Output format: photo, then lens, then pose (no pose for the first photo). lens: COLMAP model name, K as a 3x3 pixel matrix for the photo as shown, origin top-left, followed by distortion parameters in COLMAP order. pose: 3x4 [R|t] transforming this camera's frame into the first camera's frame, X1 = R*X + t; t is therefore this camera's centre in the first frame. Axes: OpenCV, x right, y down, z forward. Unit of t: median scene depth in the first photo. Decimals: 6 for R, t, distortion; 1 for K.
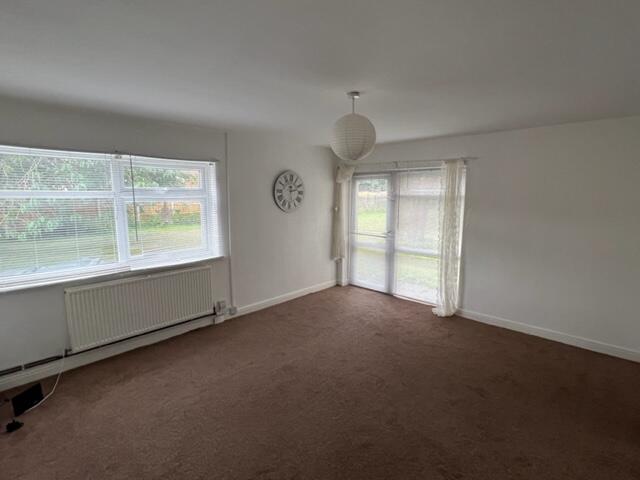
lens RADIAL K [[312.0, 0, 320.0], [0, 312.0, 240.0], [0, 0, 1]] dist [-0.000564, -0.000222]
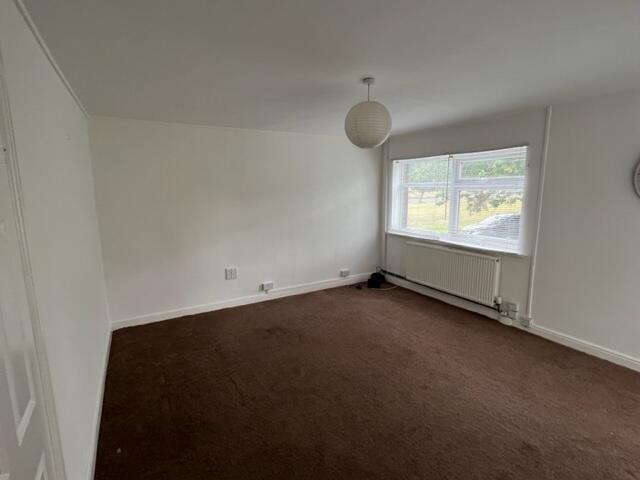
lens RADIAL K [[312.0, 0, 320.0], [0, 312.0, 240.0], [0, 0, 1]] dist [-0.000564, -0.000222]
pose [[-0.272161, 0.156974, -0.949362, 0.763224], [-0.130635, 0.971443, 0.198075, -0.098211], [0.953343, 0.177928, -0.243882, 0.774150]]
